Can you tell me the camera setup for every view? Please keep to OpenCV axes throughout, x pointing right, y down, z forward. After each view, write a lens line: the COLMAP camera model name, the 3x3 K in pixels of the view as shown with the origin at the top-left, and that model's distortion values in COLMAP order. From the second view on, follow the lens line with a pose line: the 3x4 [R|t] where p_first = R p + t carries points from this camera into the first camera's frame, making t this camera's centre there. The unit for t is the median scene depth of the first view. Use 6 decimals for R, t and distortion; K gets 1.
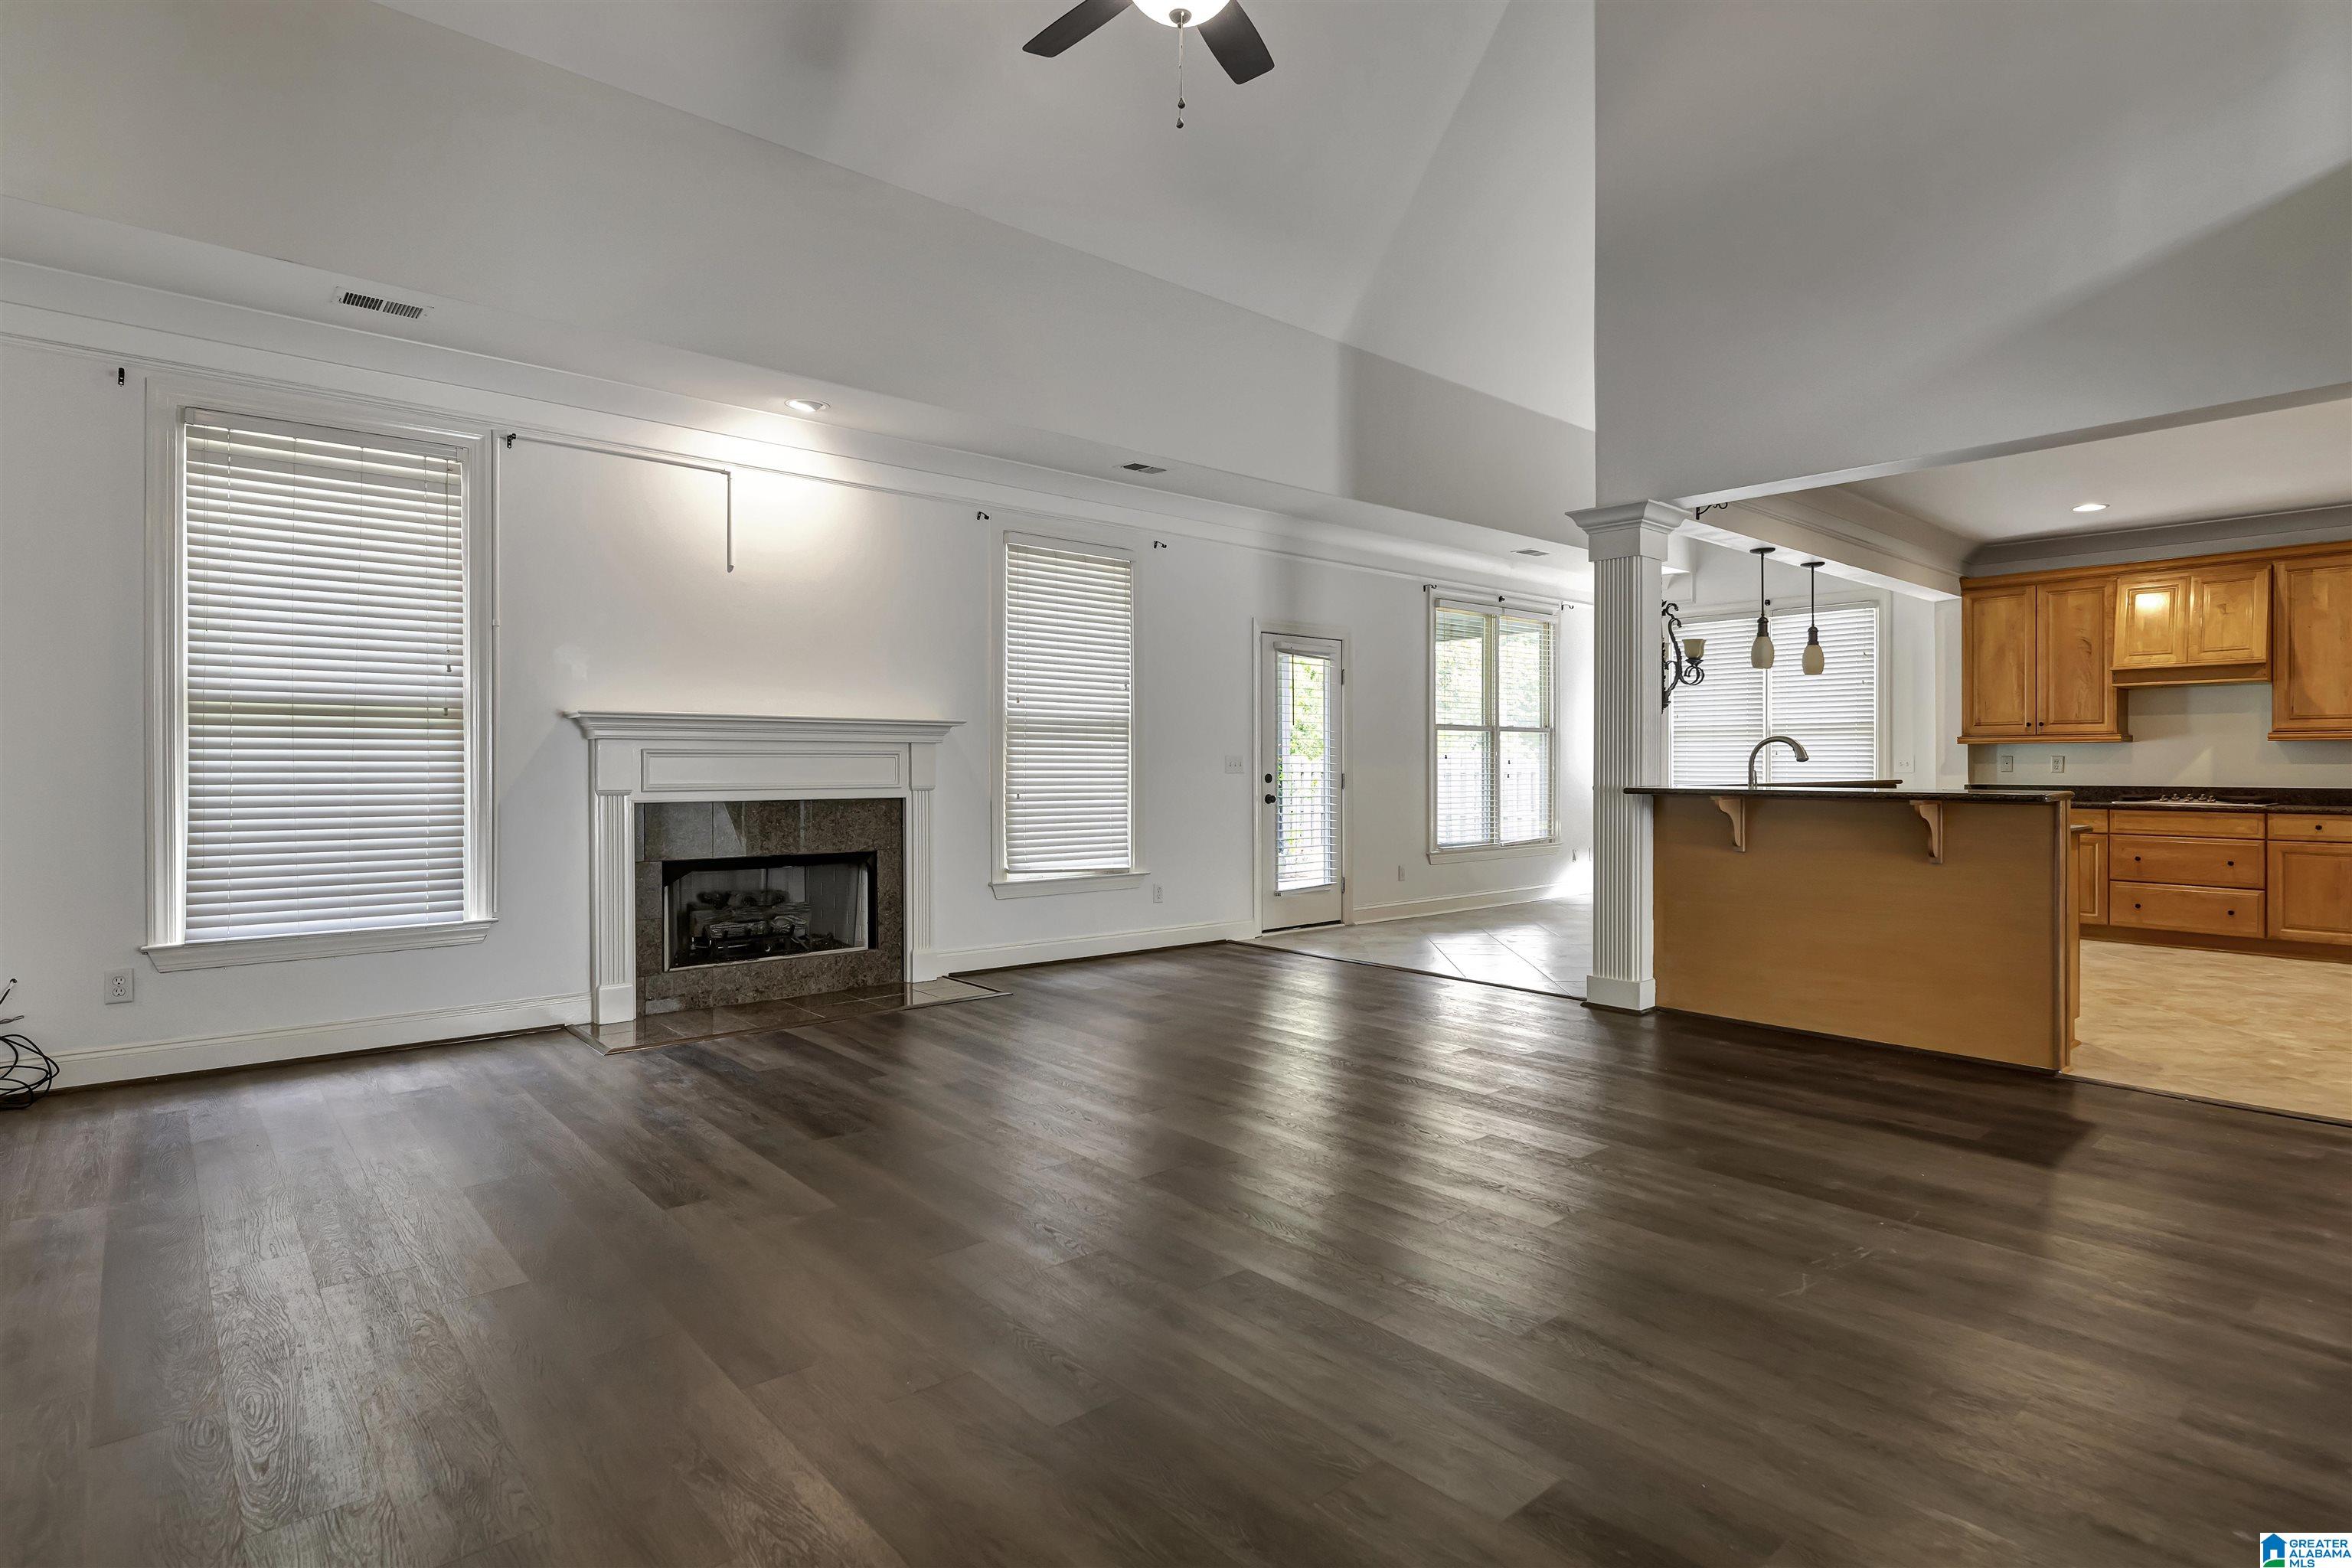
lens RADIAL K [[1204.3, 0, 1180.6], [0, 1204.3, 763.5], [0, 0, 1]] dist [-0.001498, 0.000222]
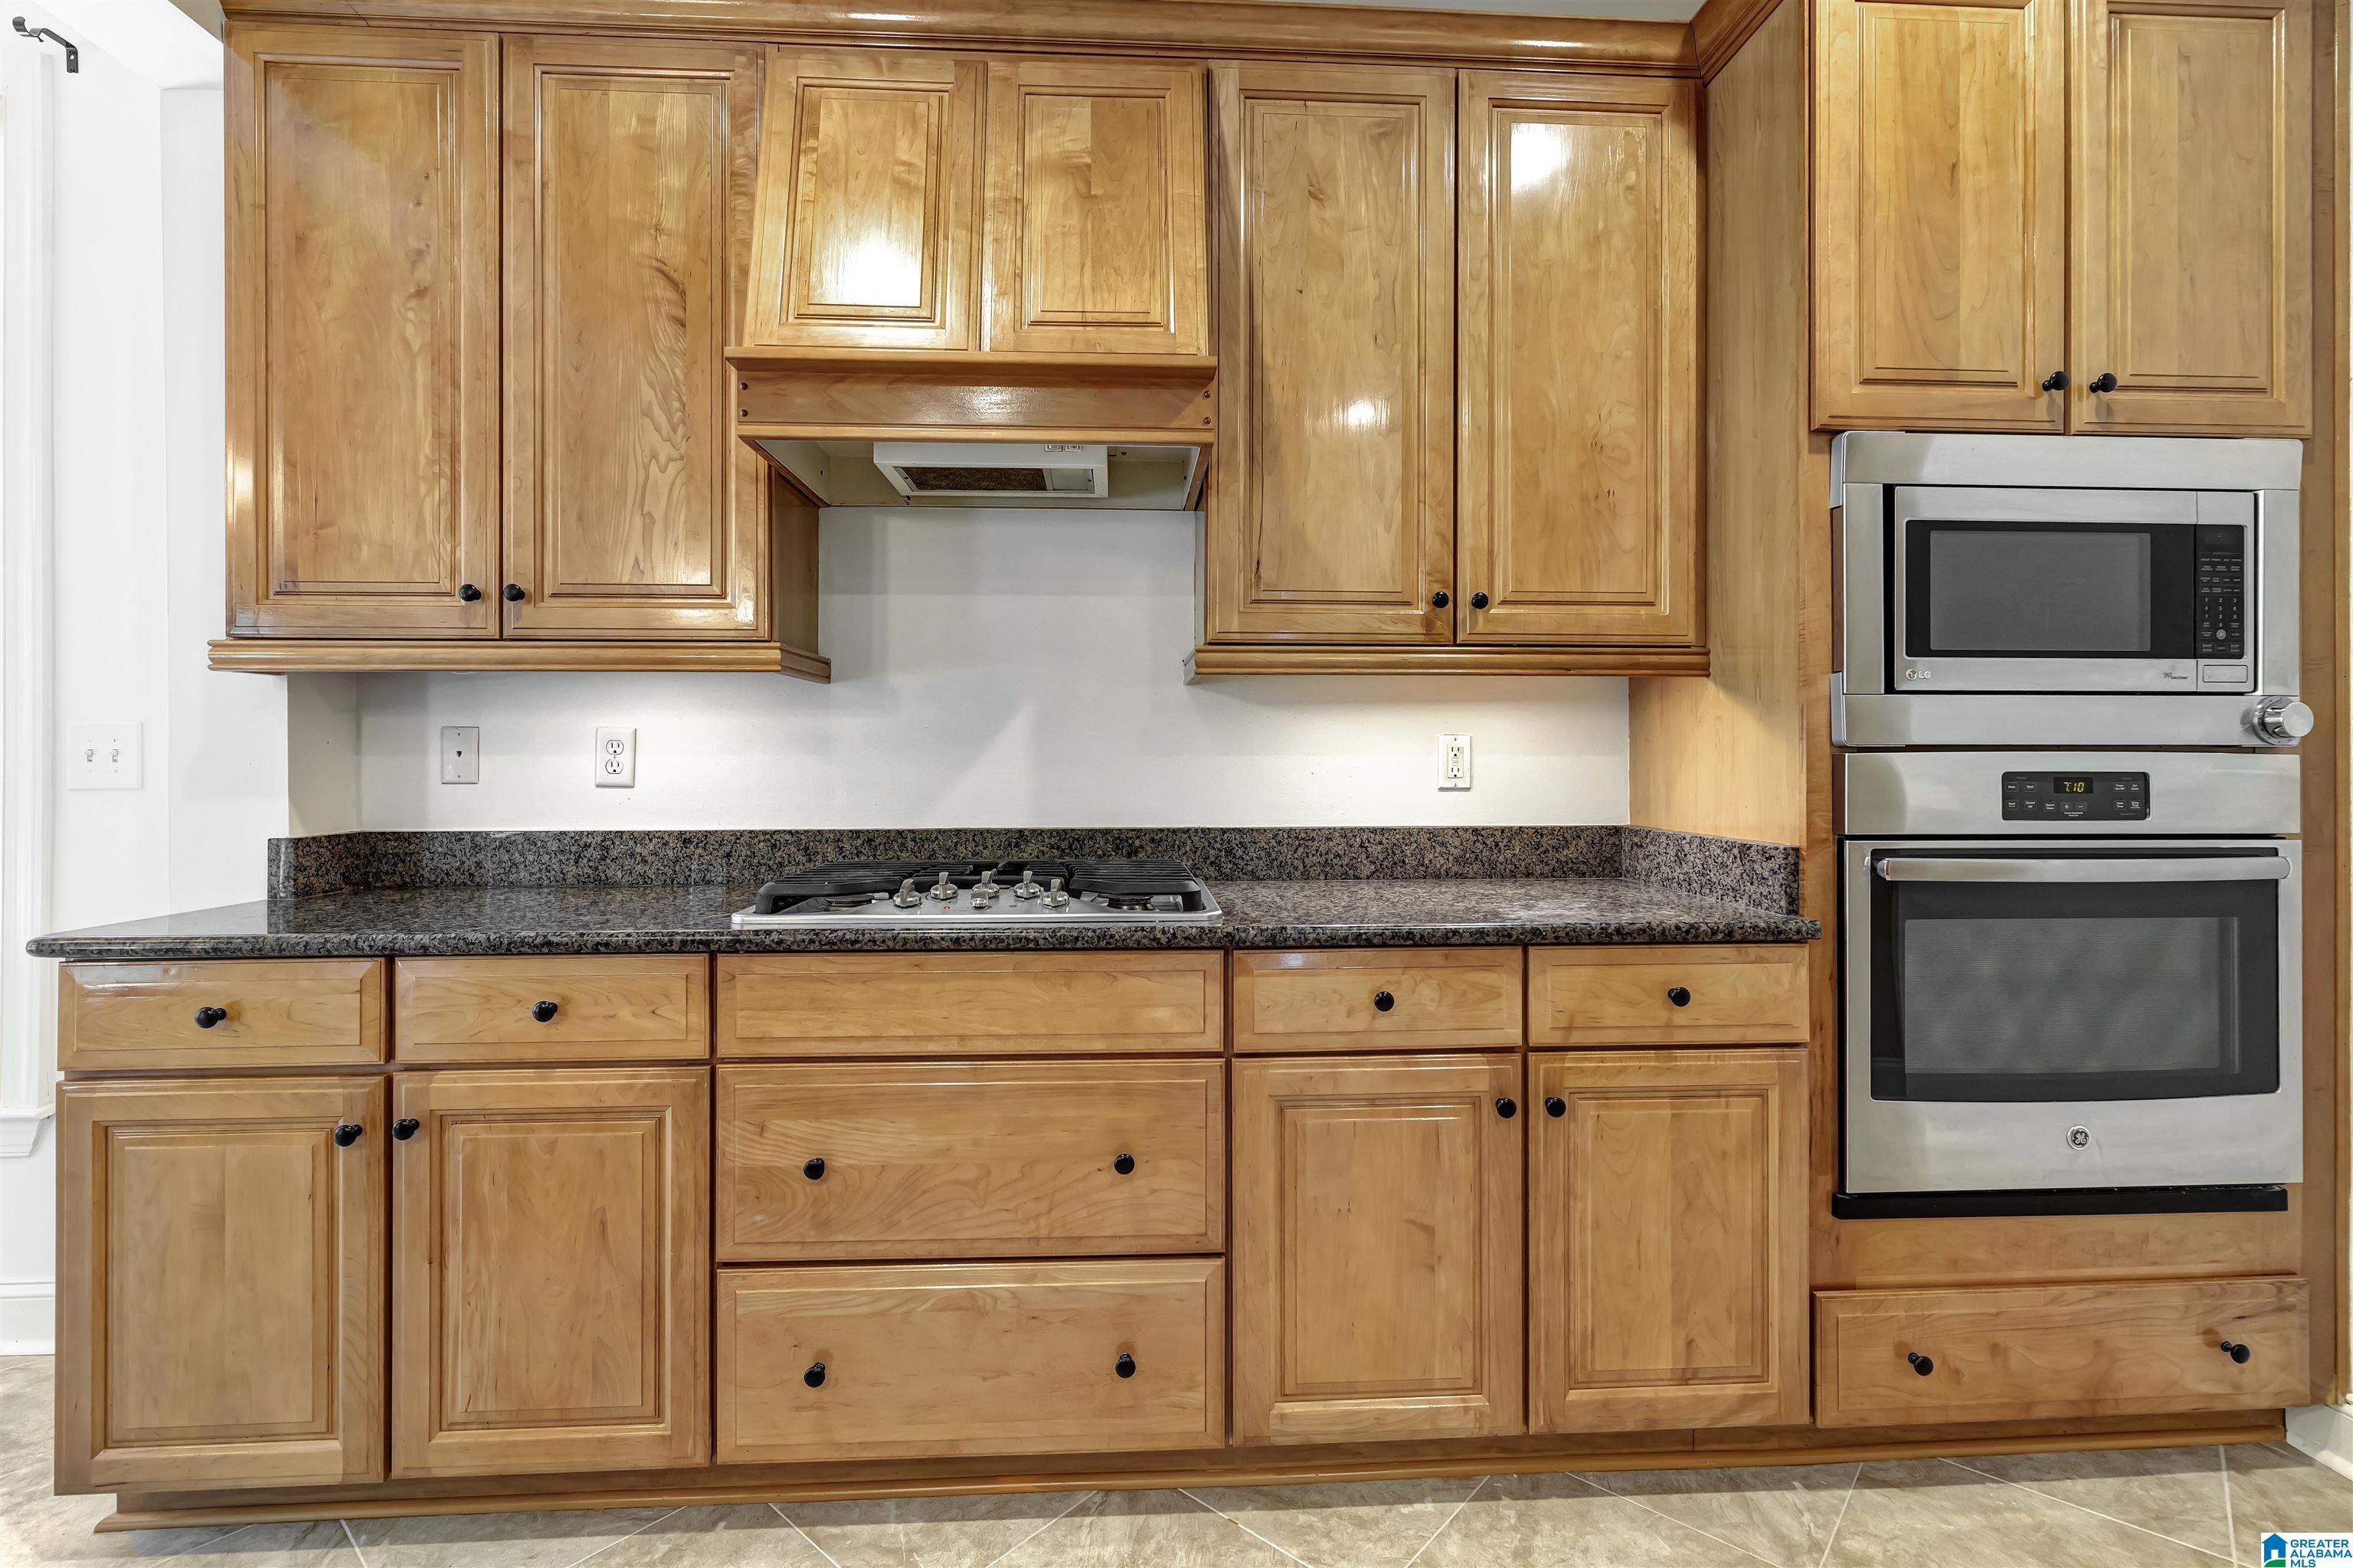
lens RADIAL K [[1076.7, 0, 1182.0], [0, 1076.7, 756.9], [0, 0, 1]] dist [0.003645, 0.000254]
pose [[0.613778, -0.002970, 0.789473, 0.670696], [-0.000187, 0.999992, 0.003907, -0.000463], [-0.789478, -0.002546, 0.613773, 0.812183]]
